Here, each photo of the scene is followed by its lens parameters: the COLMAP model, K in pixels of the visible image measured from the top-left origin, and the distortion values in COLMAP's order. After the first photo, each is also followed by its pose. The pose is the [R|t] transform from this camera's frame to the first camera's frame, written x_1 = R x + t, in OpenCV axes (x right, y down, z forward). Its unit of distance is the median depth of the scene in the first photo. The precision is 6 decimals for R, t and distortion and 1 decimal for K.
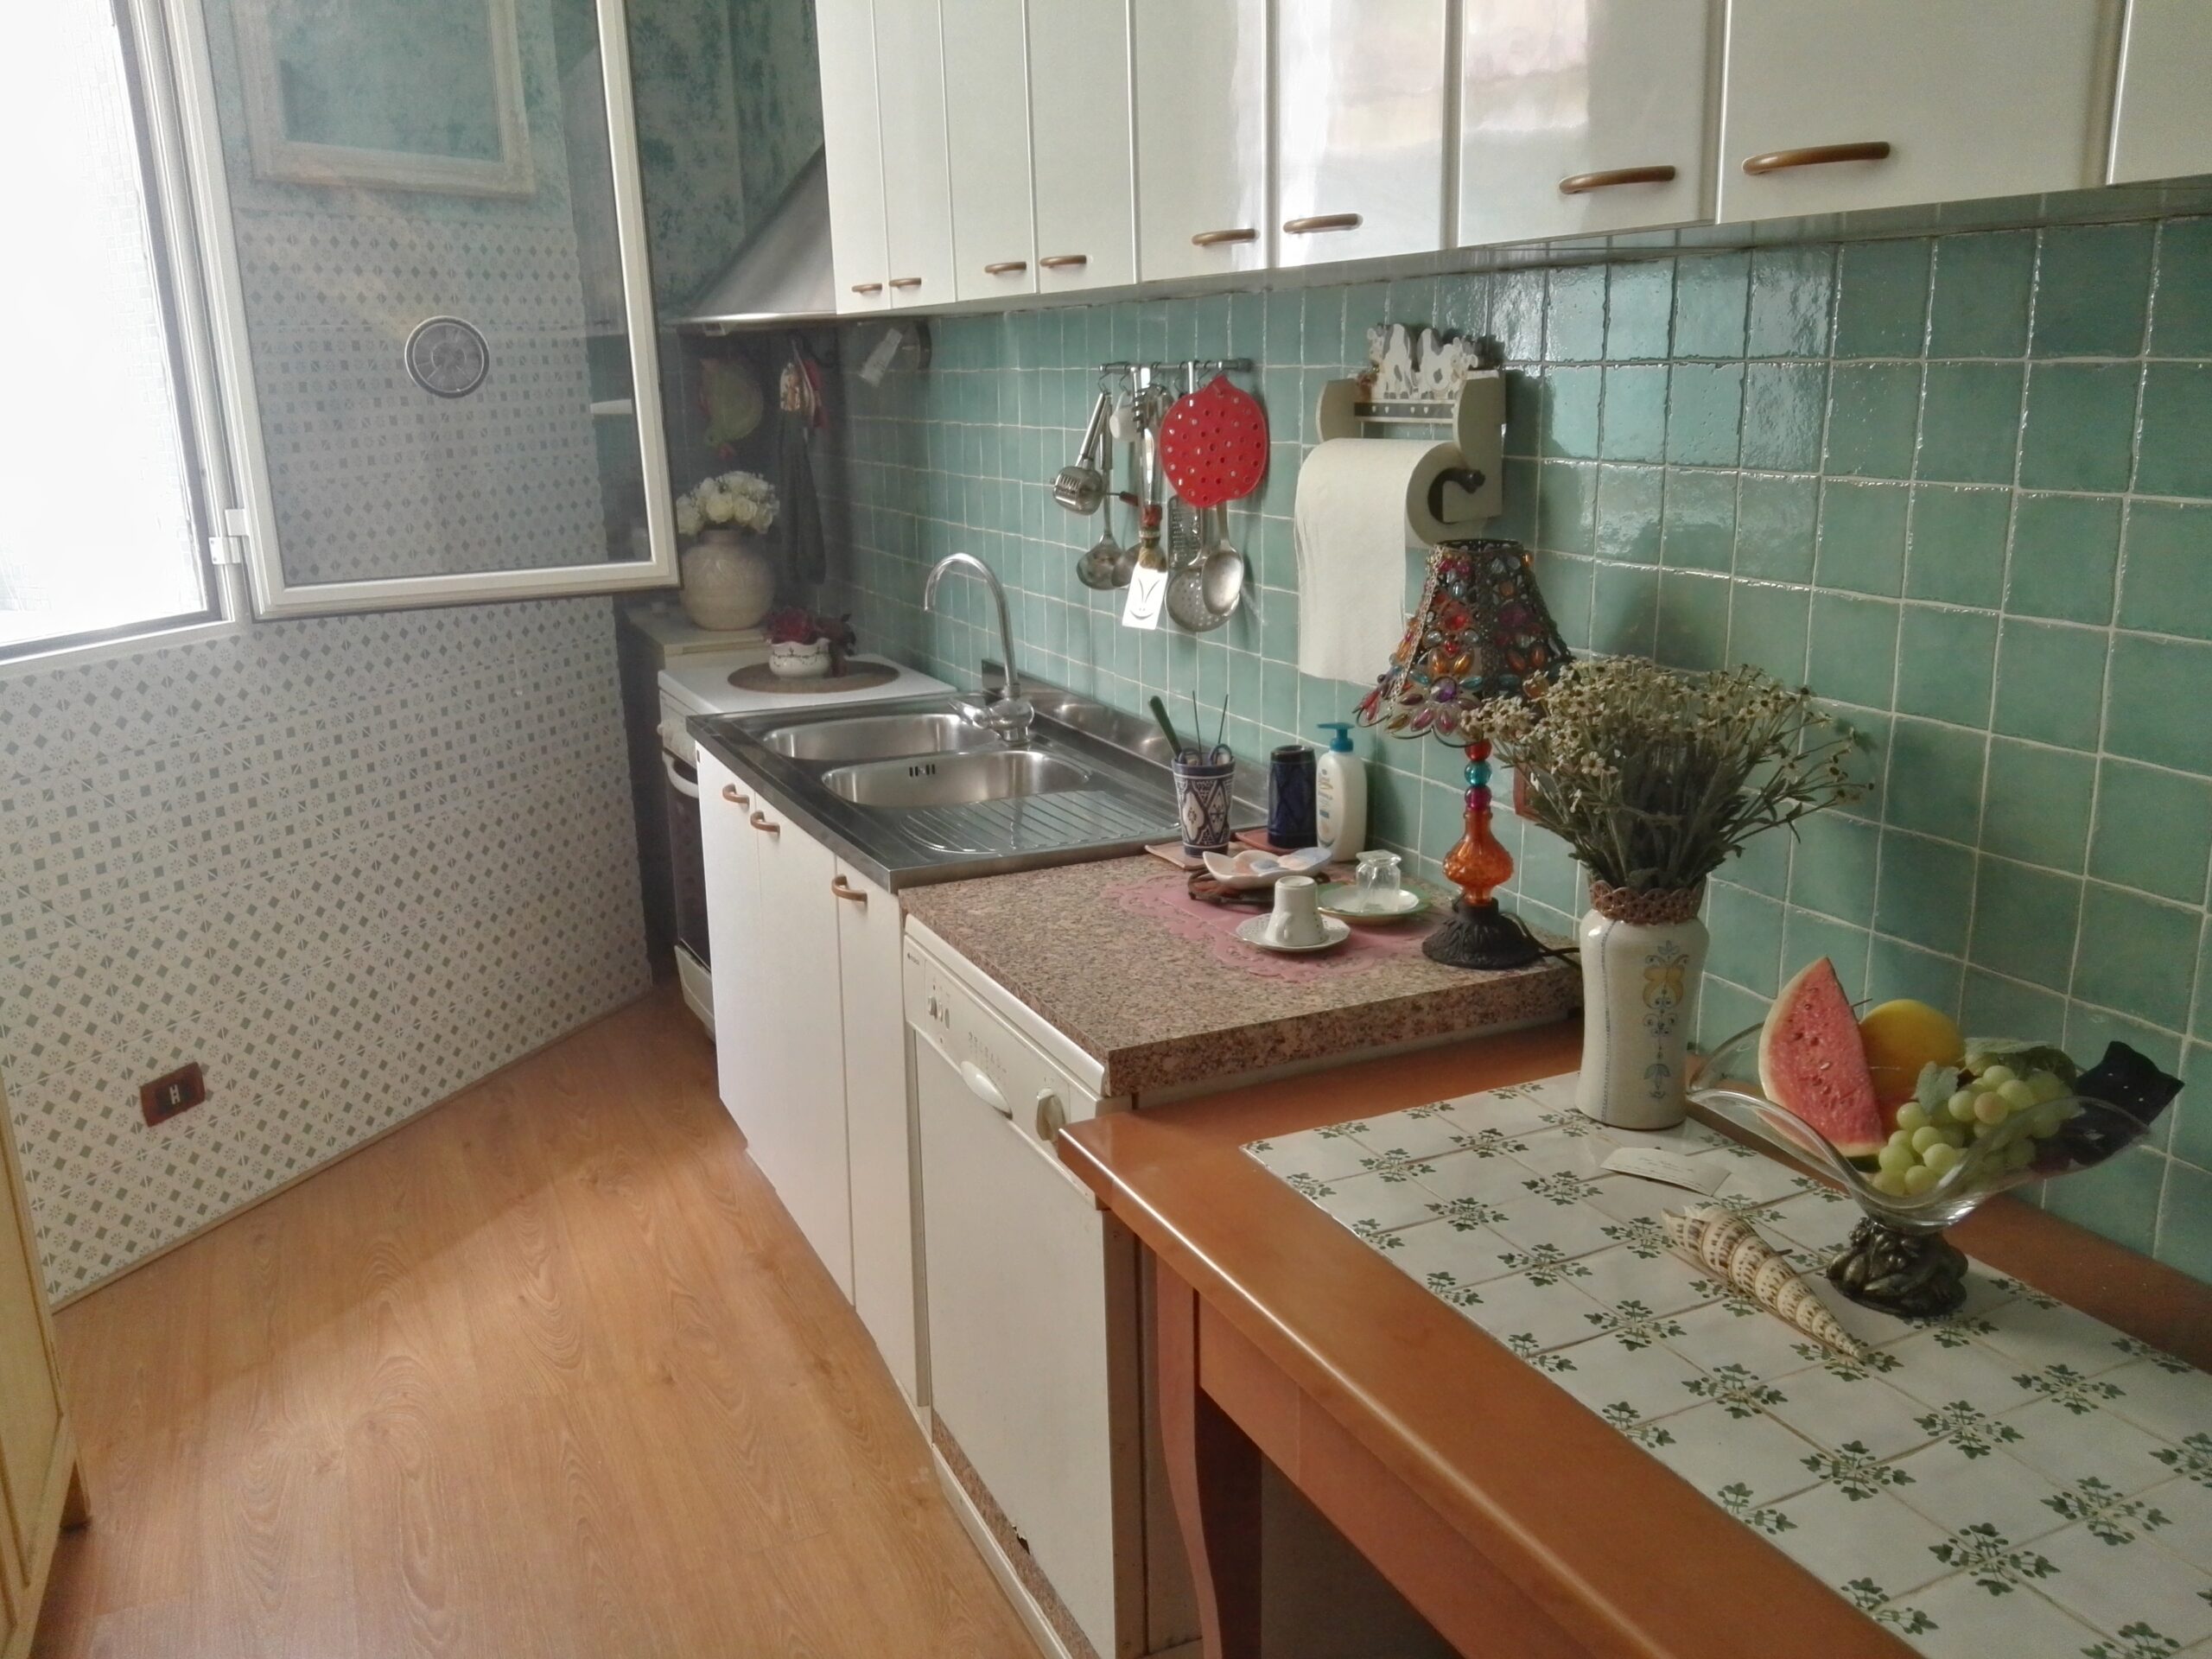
lens RADIAL K [[1729.4, 0, 1130.7], [0, 1729.4, 848.6], [0, 0, 1]] dist [0.101022, -0.195491]
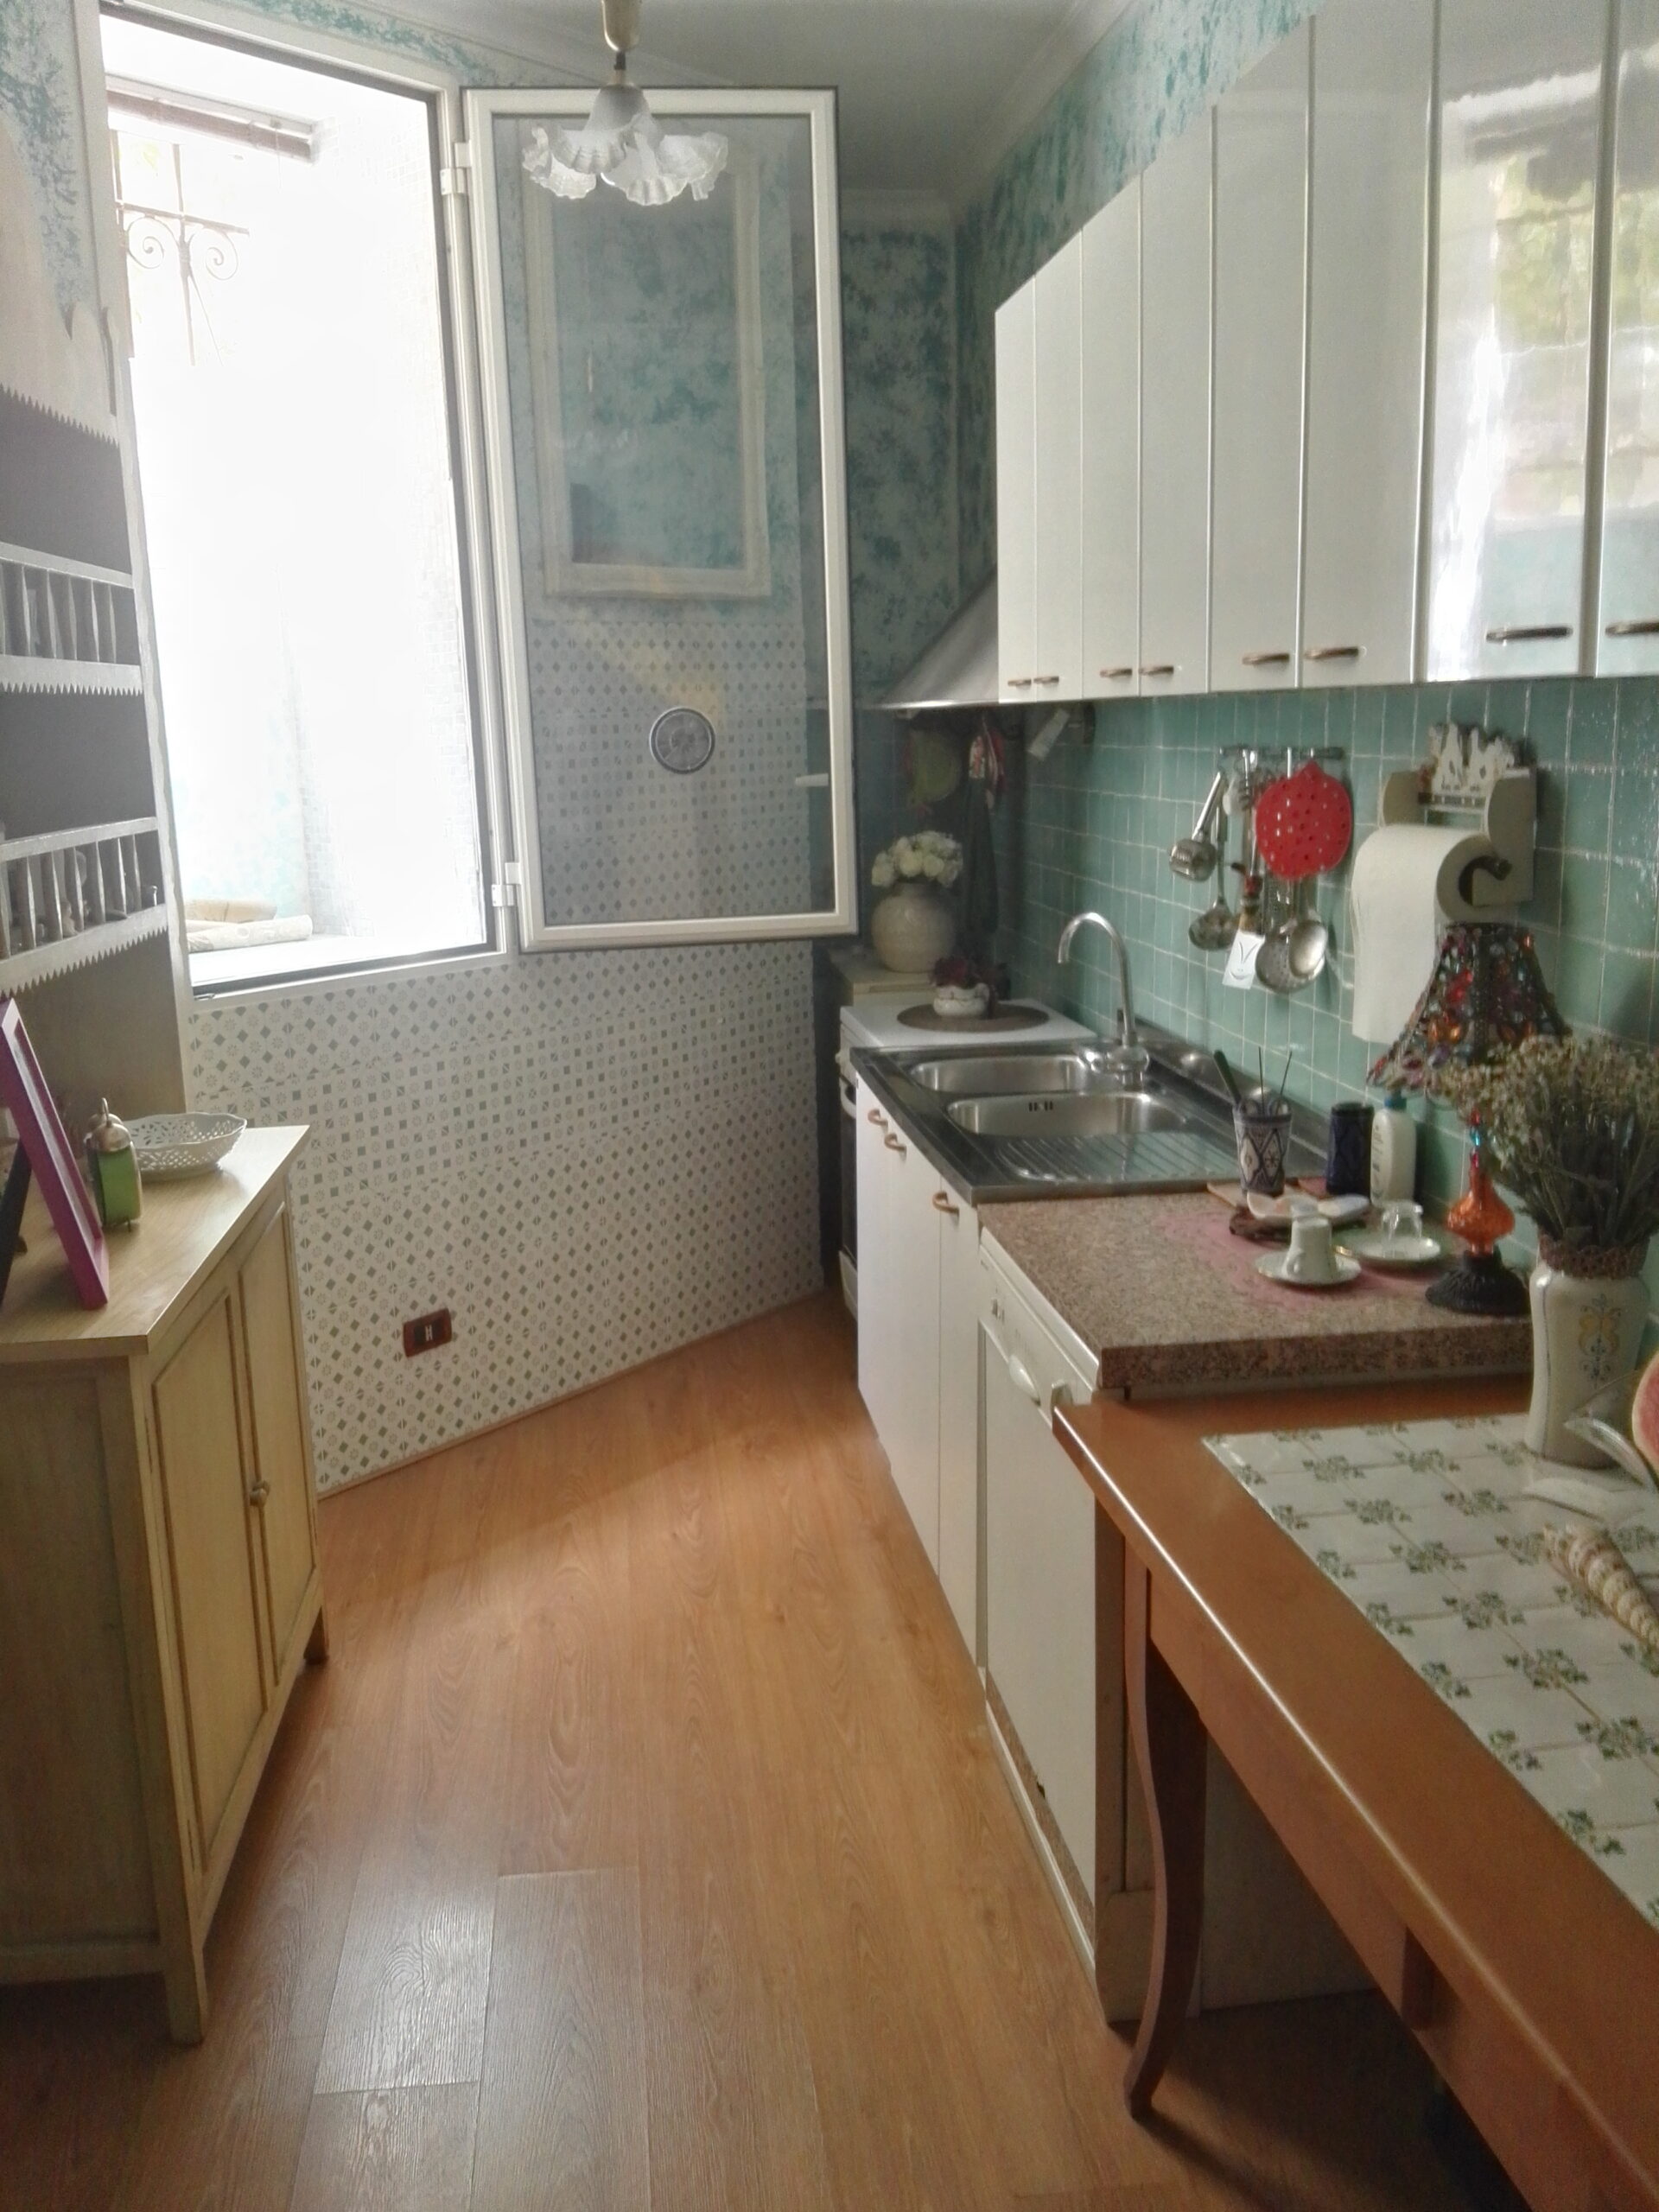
lens RADIAL K [[1729.4, 0, 829.5], [0, 1729.4, 1106.0], [0, 0, 1]] dist [0.101022, -0.195491]
pose [[0.953413, 0.061688, -0.295293, 0.083545], [-0.075921, 0.996428, -0.036969, 0.006442], [0.291958, 0.057666, 0.954691, -0.106167]]
